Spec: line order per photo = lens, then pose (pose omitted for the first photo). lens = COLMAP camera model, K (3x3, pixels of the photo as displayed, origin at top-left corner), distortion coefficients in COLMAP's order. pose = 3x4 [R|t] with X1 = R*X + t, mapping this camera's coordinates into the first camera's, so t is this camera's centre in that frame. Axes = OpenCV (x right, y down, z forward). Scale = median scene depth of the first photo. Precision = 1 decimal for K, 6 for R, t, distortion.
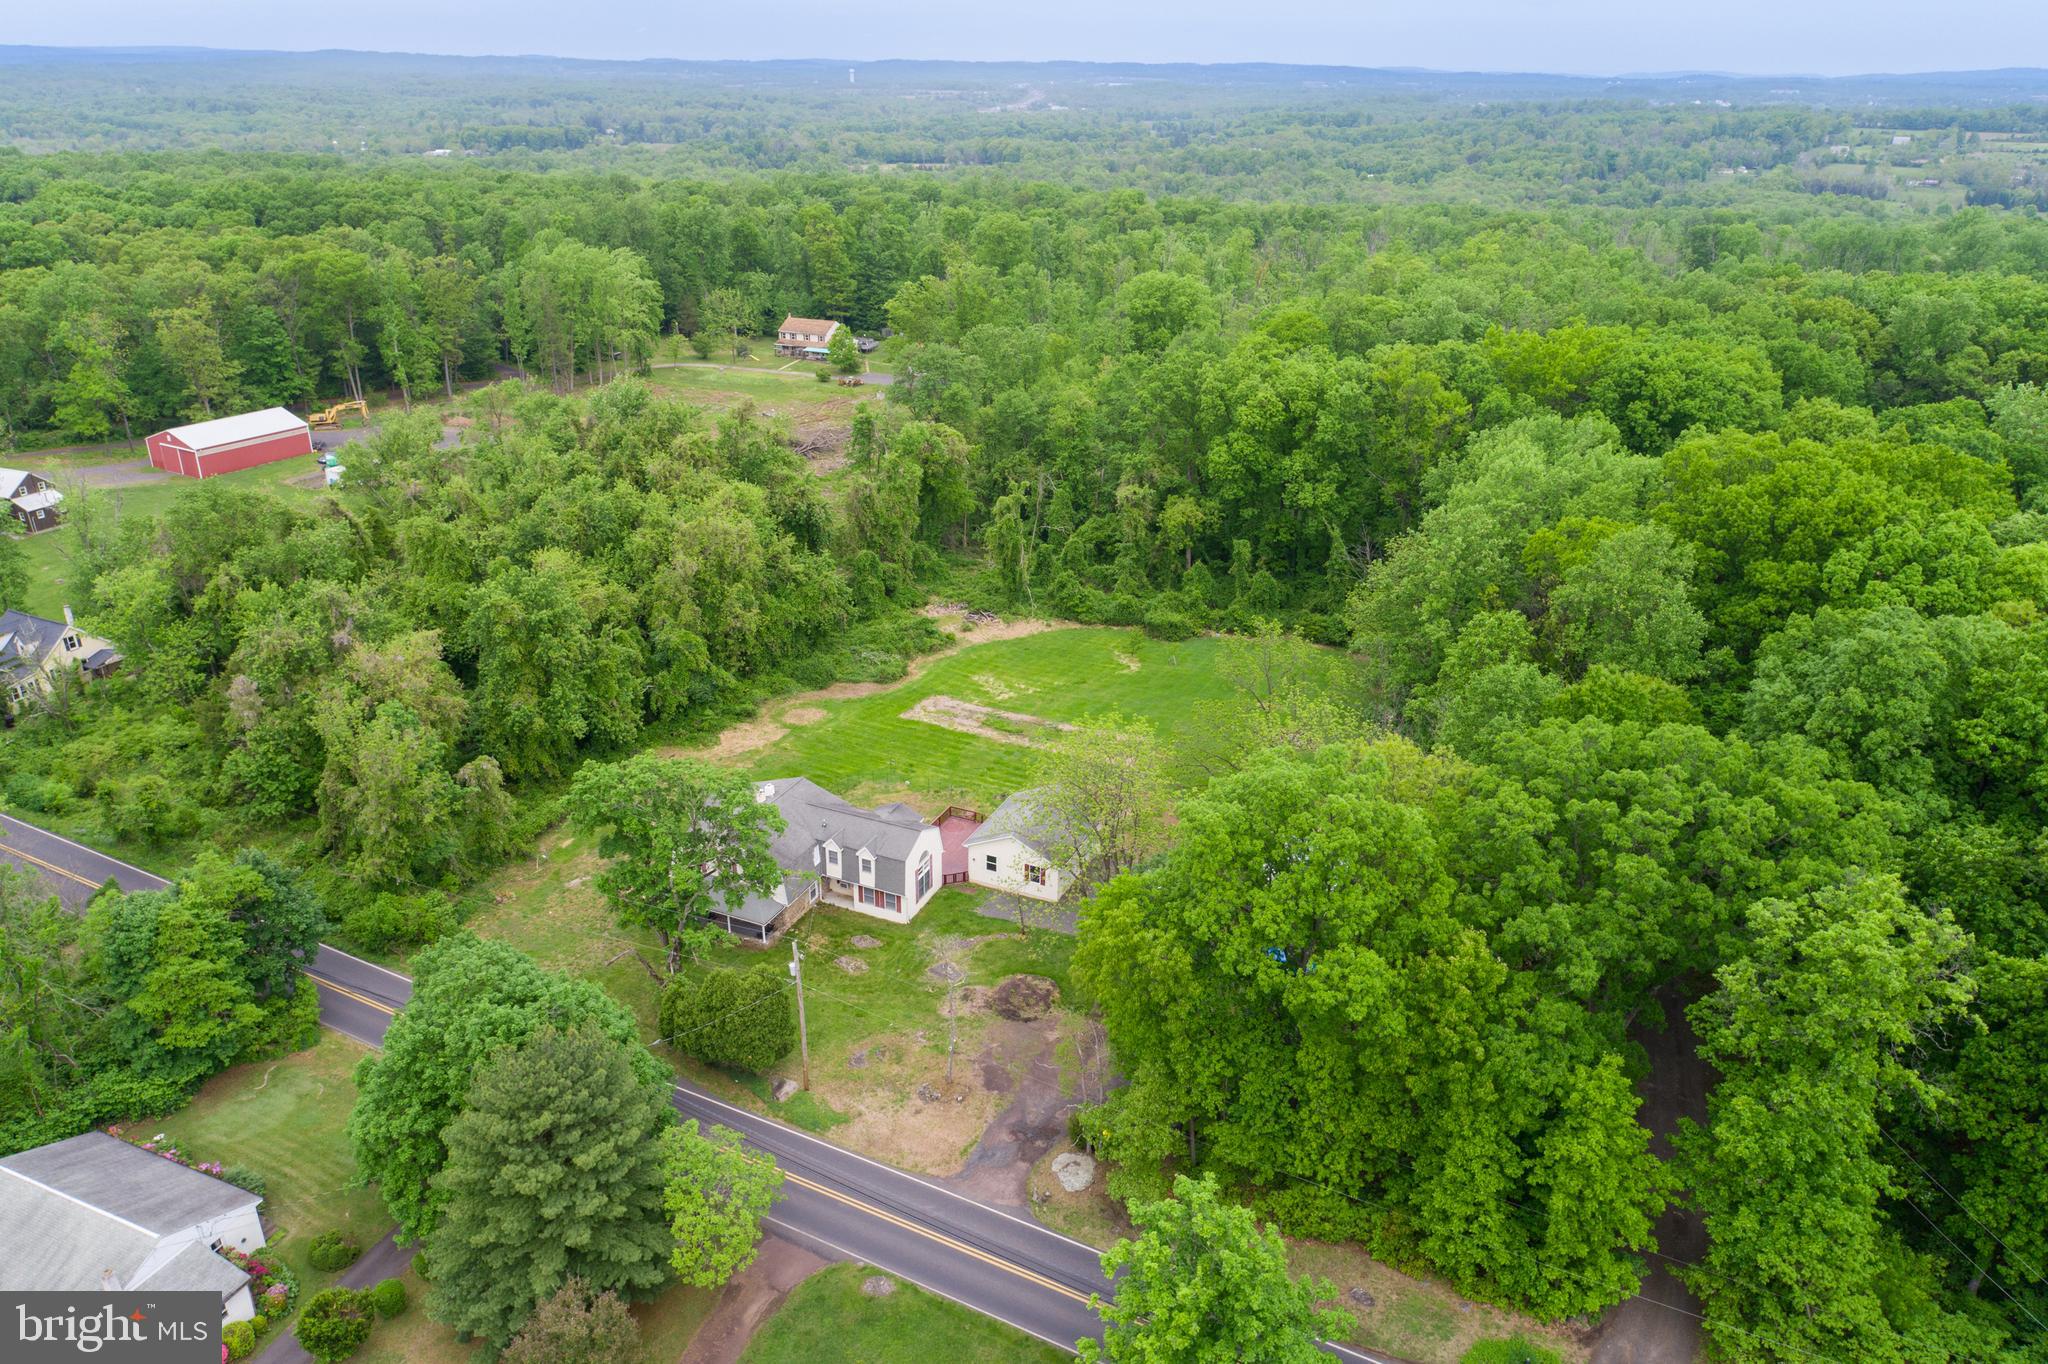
lens RADIAL K [[1391.2, 0, 1017.4], [0, 1391.2, 691.2], [0, 0, 1]] dist [-0.004225, 0.015329]
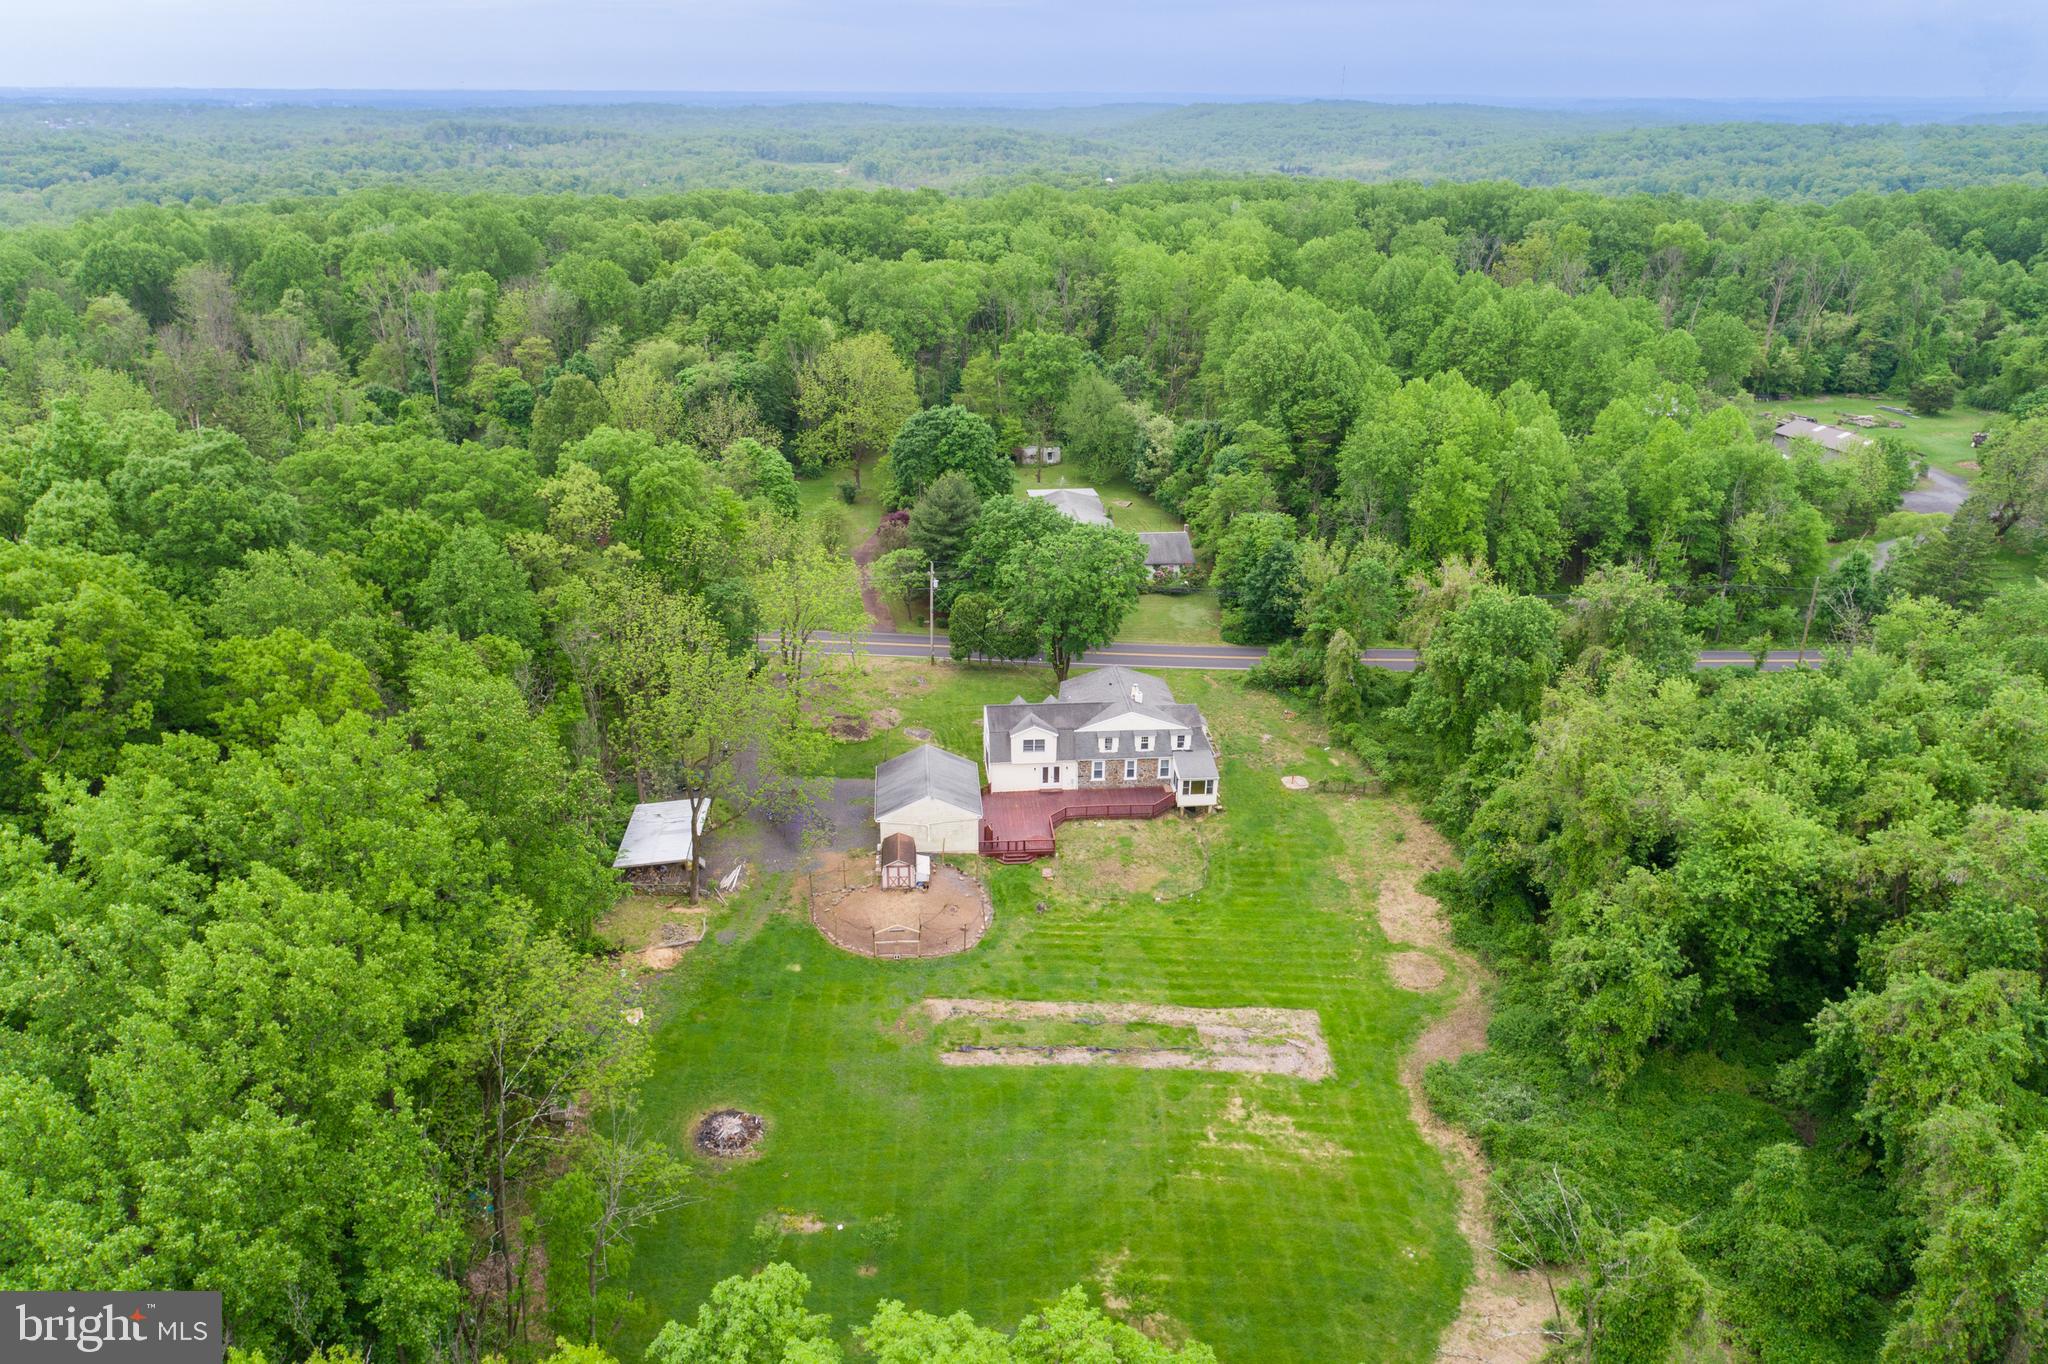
lens RADIAL K [[1391.2, 0, 1019.5], [0, 1391.2, 677.2], [0, 0, 1]] dist [-0.004225, 0.015329]
pose [[-0.870899, 0.179707, -0.457429, 0.332719], [-0.214078, 0.699093, 0.682231, -0.548830], [0.442387, 0.692079, -0.570368, 1.268139]]
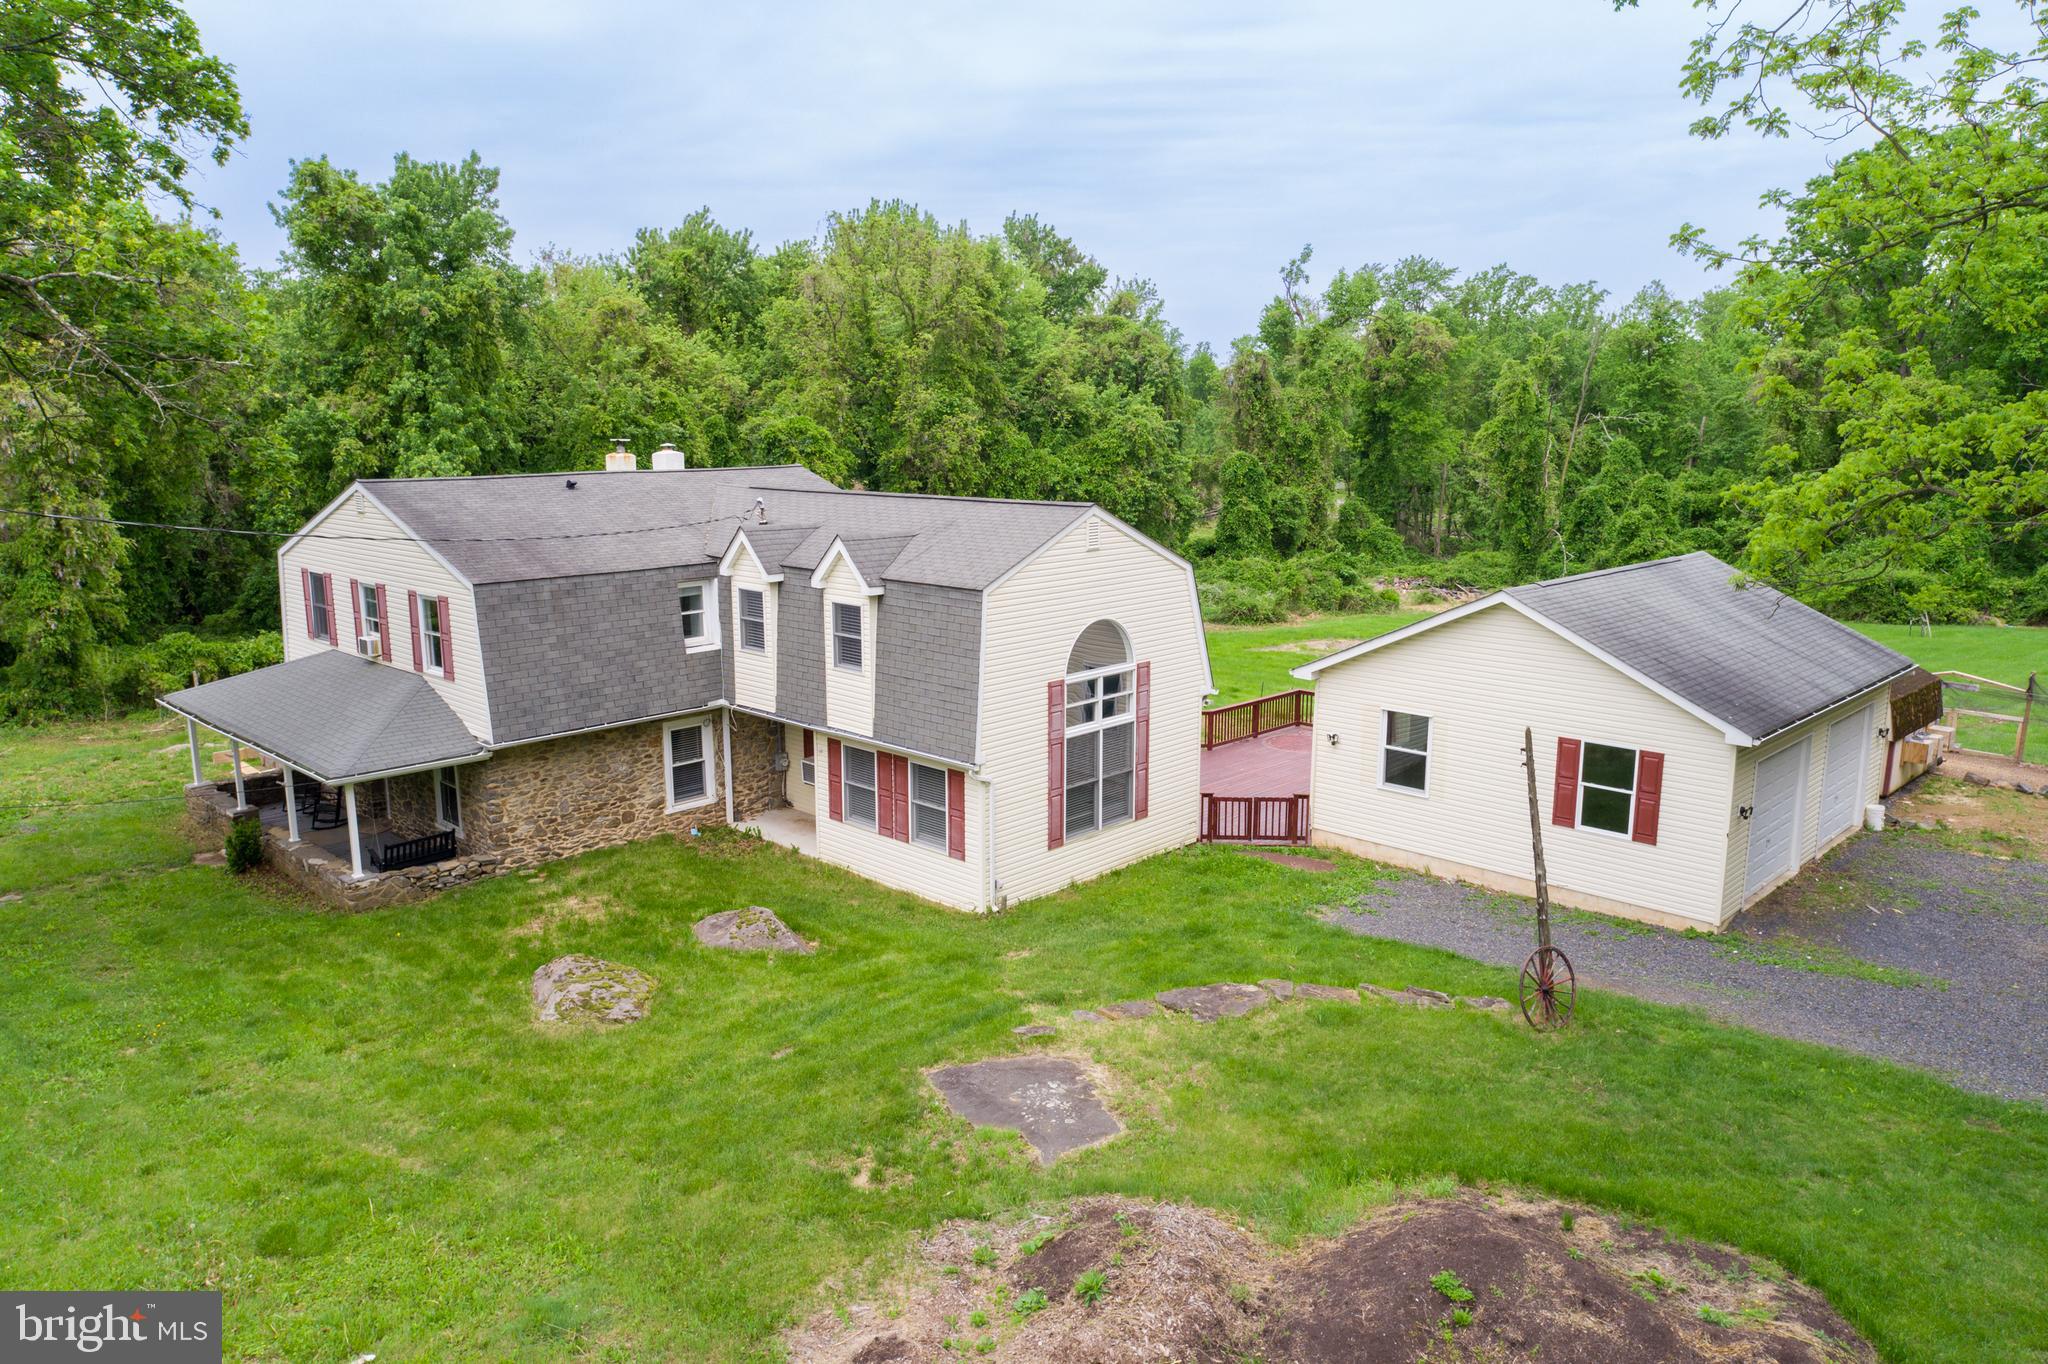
lens RADIAL K [[1391.2, 0, 1018.8], [0, 1391.2, 674.3], [0, 0, 1]] dist [-0.004225, 0.015329]
pose [[0.938231, 0.053058, -0.341917, -0.000154], [-0.132989, 0.967565, -0.214782, 0.135909], [0.319431, 0.246987, 0.914856, 0.604747]]
